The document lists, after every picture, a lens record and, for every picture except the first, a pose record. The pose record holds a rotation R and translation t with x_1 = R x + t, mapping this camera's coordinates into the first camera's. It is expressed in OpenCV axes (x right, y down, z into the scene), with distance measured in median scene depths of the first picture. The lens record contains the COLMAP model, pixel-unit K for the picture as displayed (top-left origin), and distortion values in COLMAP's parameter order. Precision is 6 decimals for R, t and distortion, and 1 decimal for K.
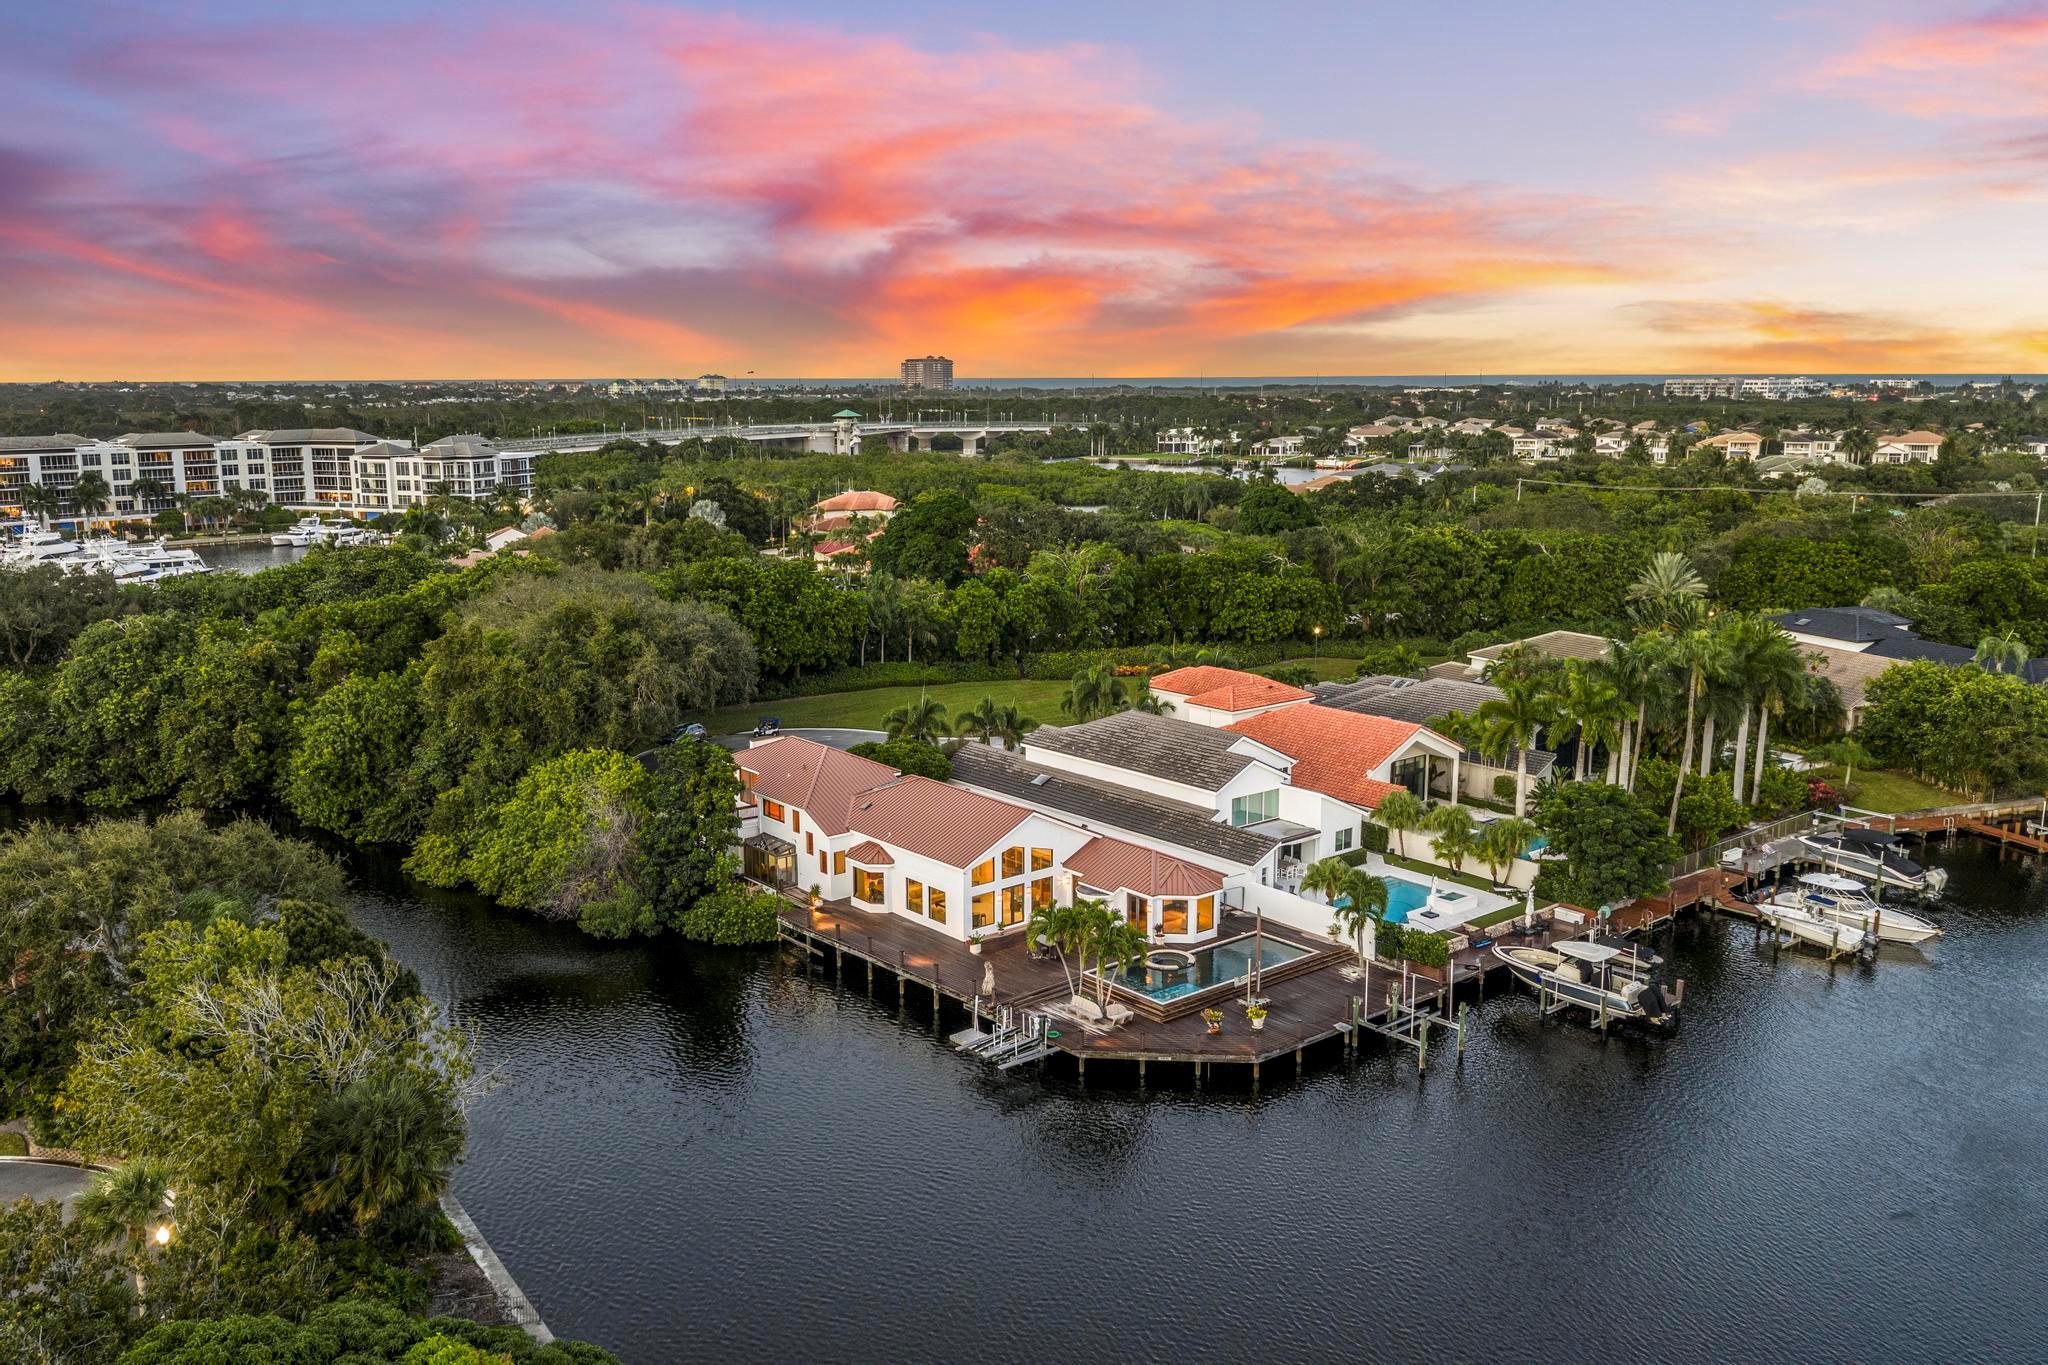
lens RADIAL K [[1706.4, 0, 1024.0], [0, 1706.4, 682.5], [0, 0, 1]] dist [0.010548, -0.015217]
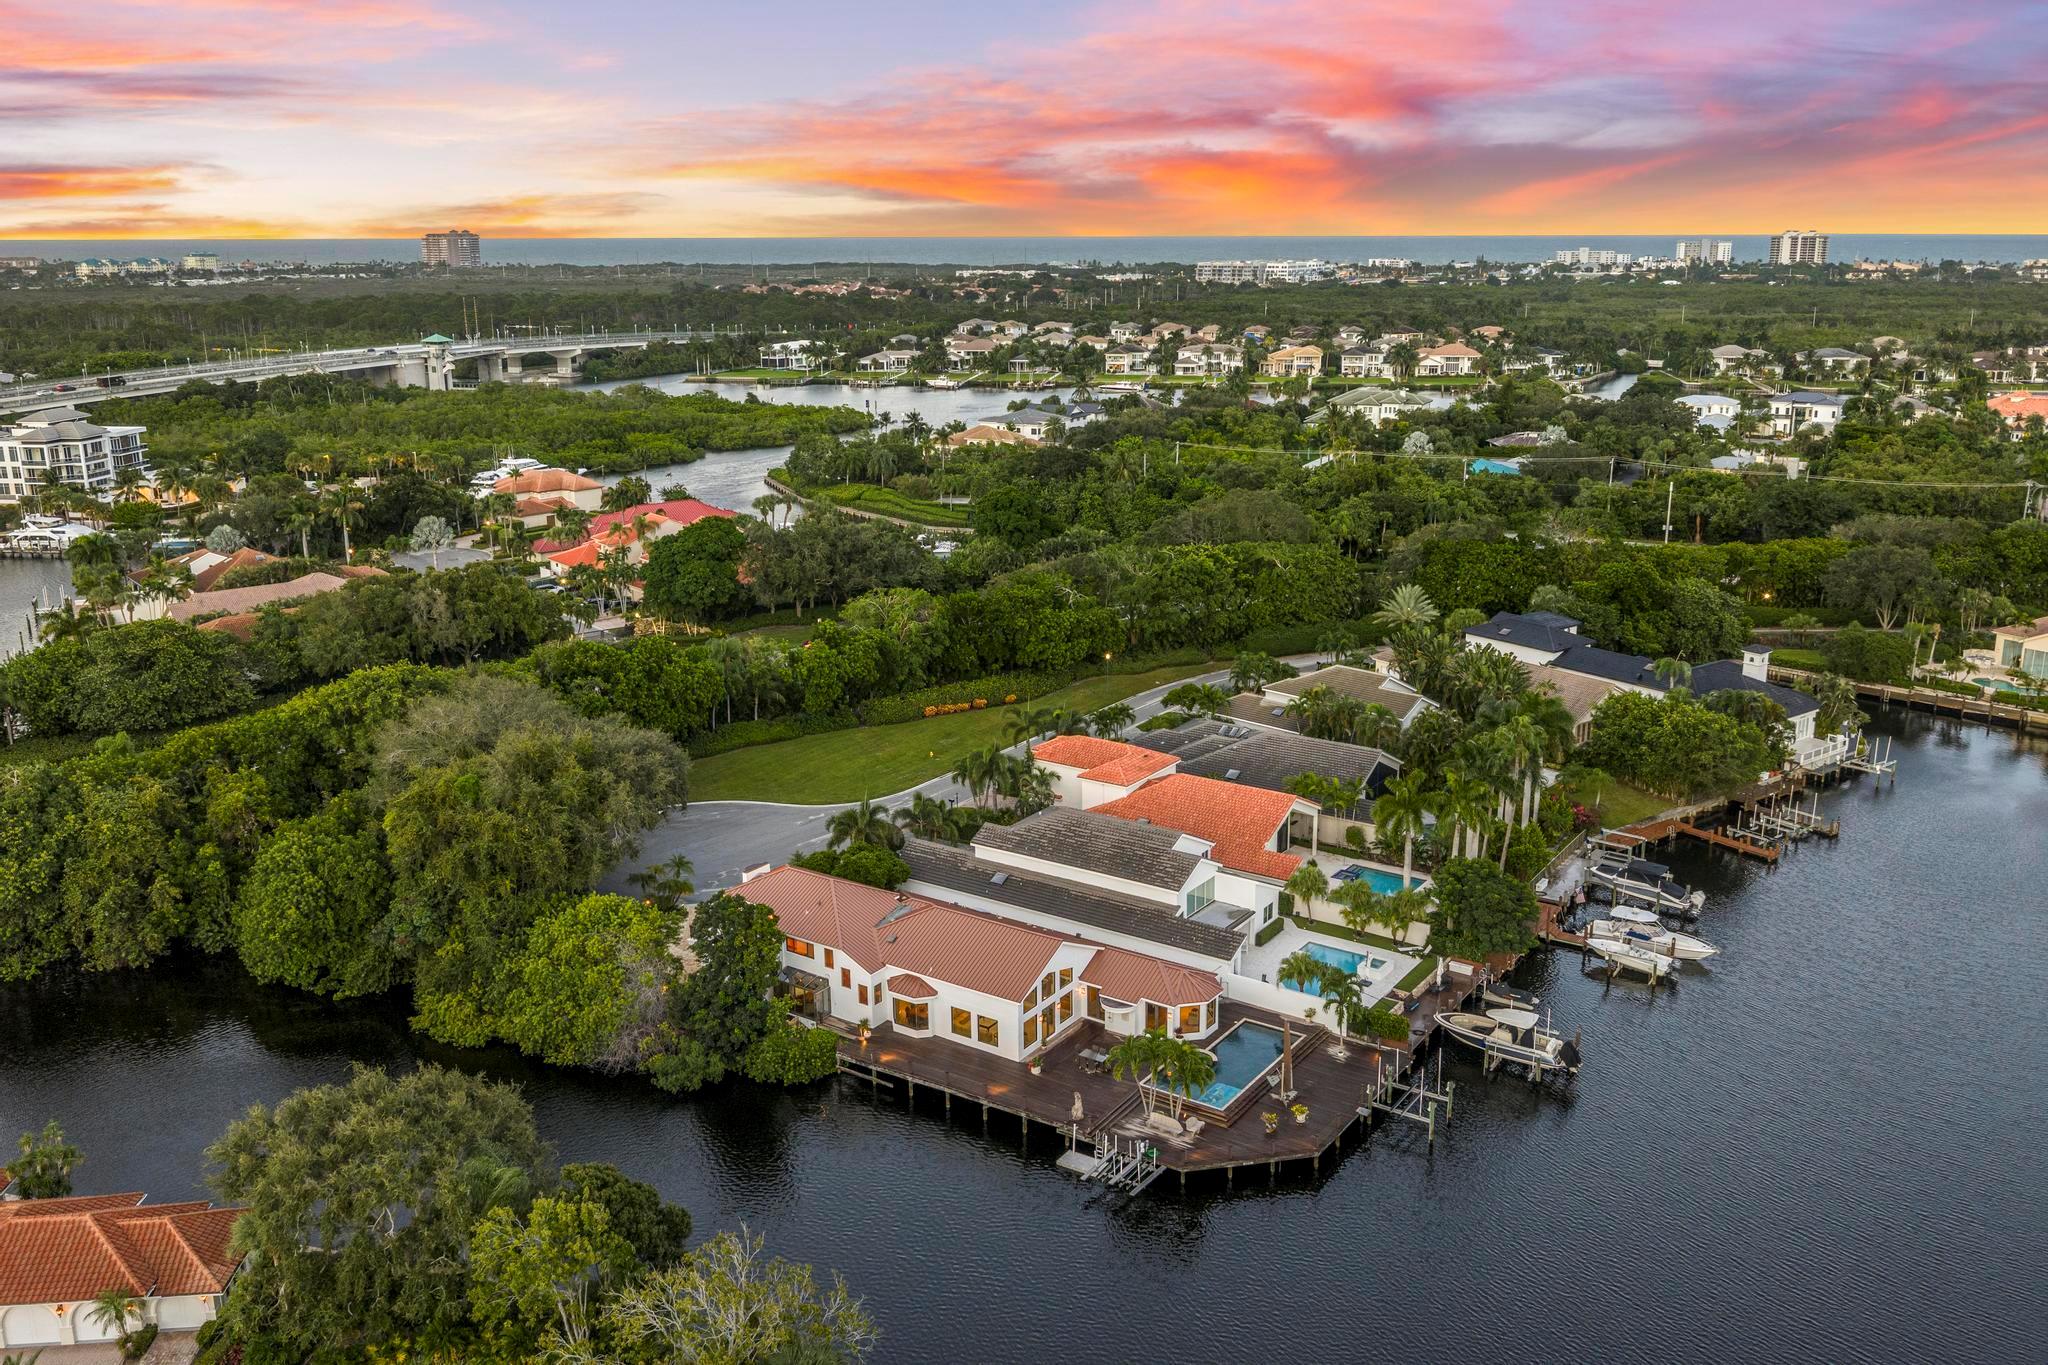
lens RADIAL K [[1721.5, 0, 1050.8], [0, 1721.5, 617.5], [0, 0, 1]] dist [0.012682, -0.010023]
pose [[0.958217, -0.061644, 0.279323, -0.292667], [0.049237, 0.997473, 0.051225, -0.190191], [-0.281774, -0.035331, 0.958830, -0.115354]]
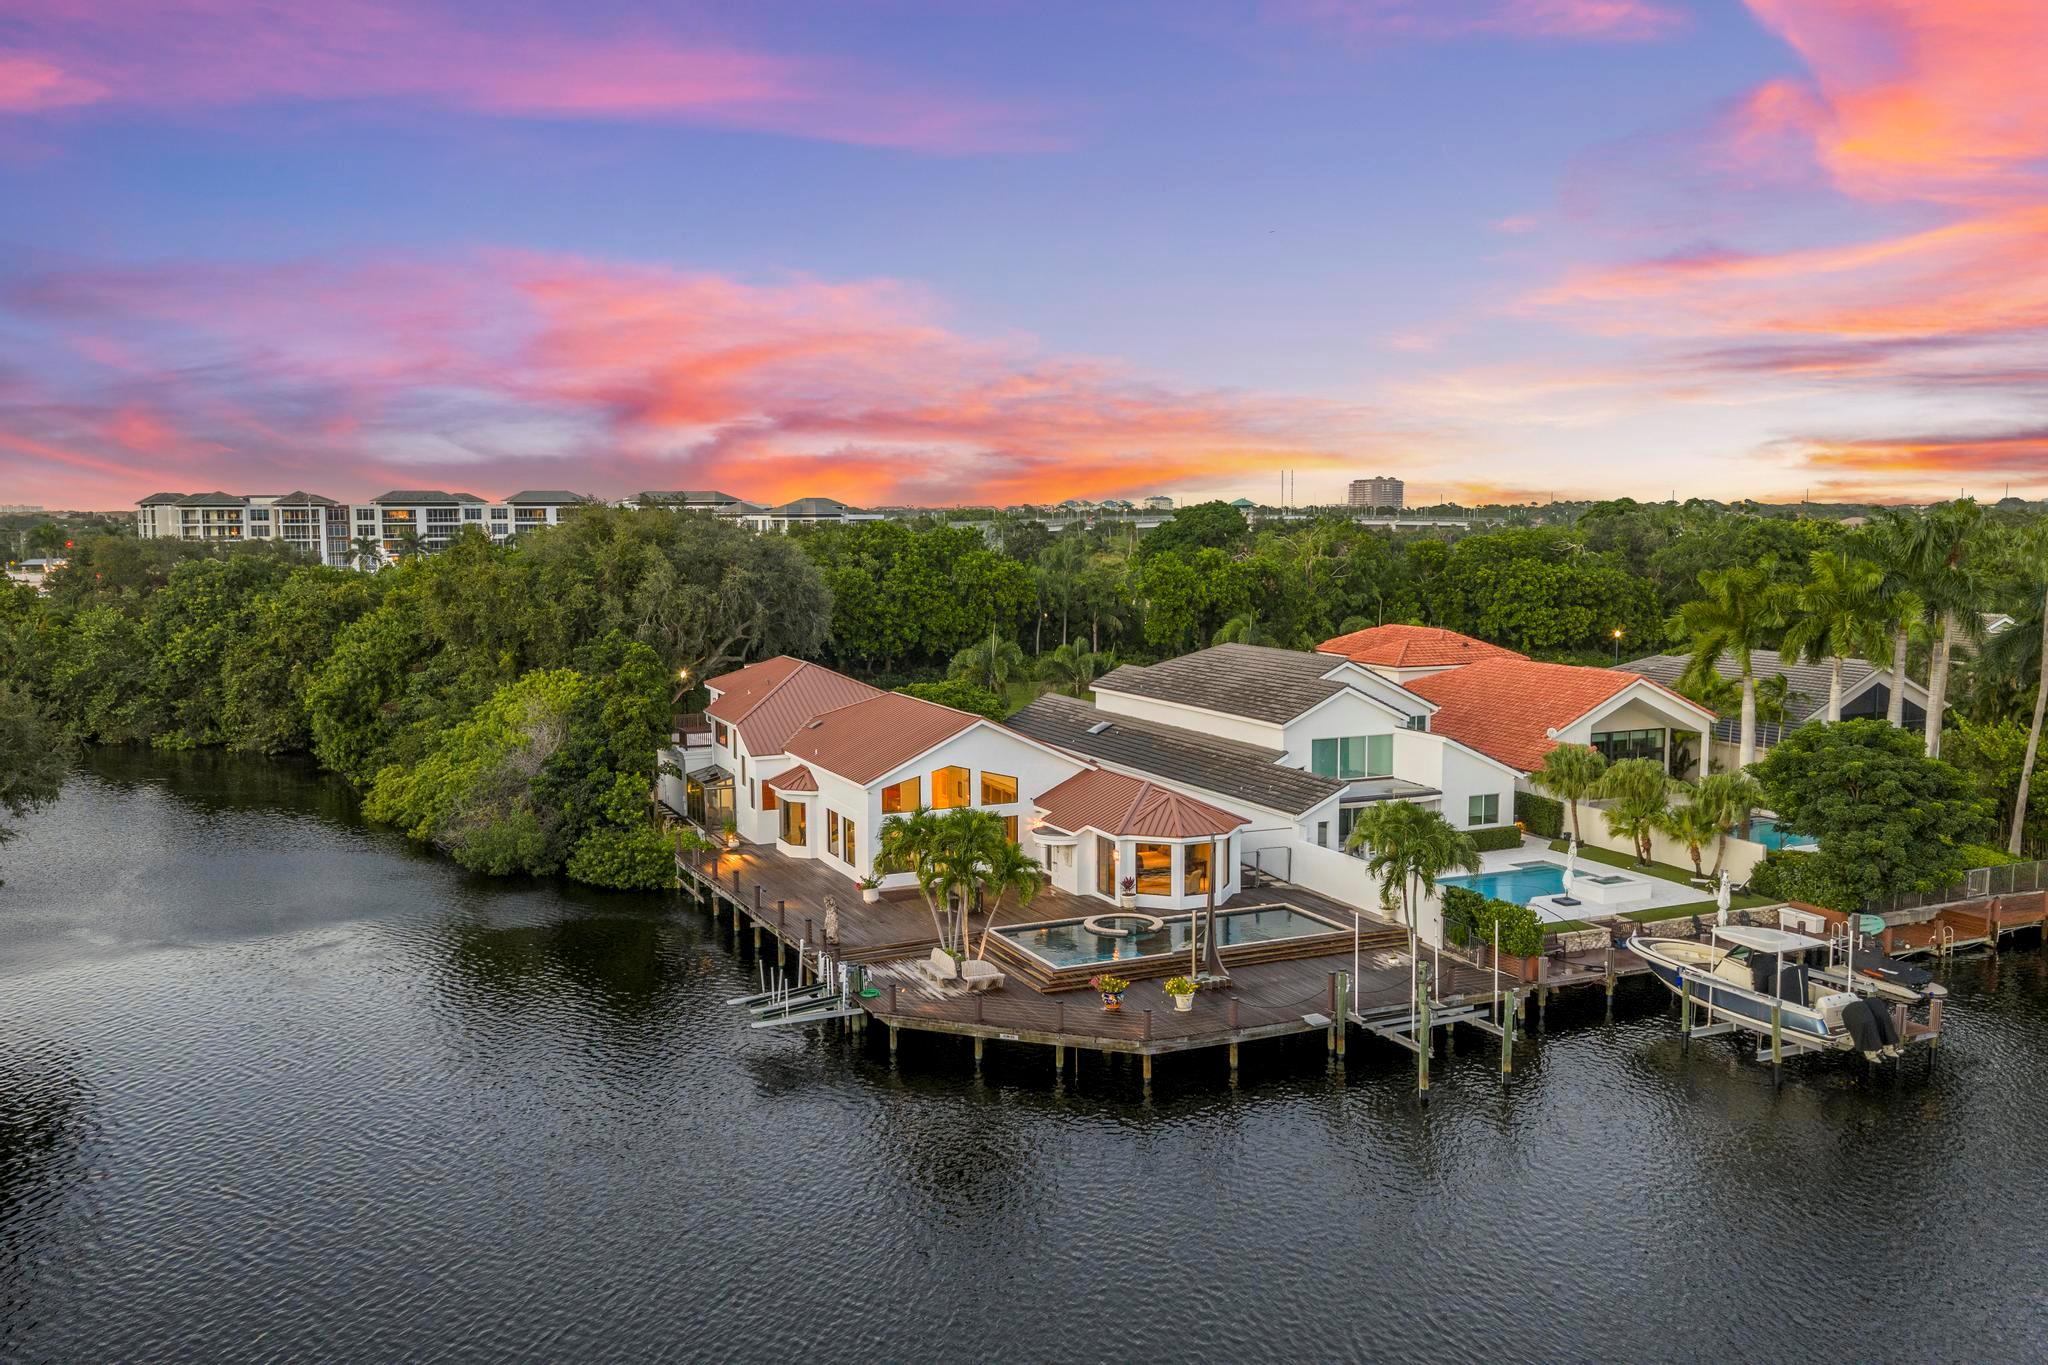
lens RADIAL K [[1706.4, 0, 1024.0], [0, 1706.4, 682.5], [0, 0, 1]] dist [0.010548, -0.015217]
pose [[0.963260, 0.026817, -0.267229, 0.196463], [-0.047924, 0.996196, -0.072778, 0.102693], [0.264261, 0.082911, 0.960881, 0.285650]]
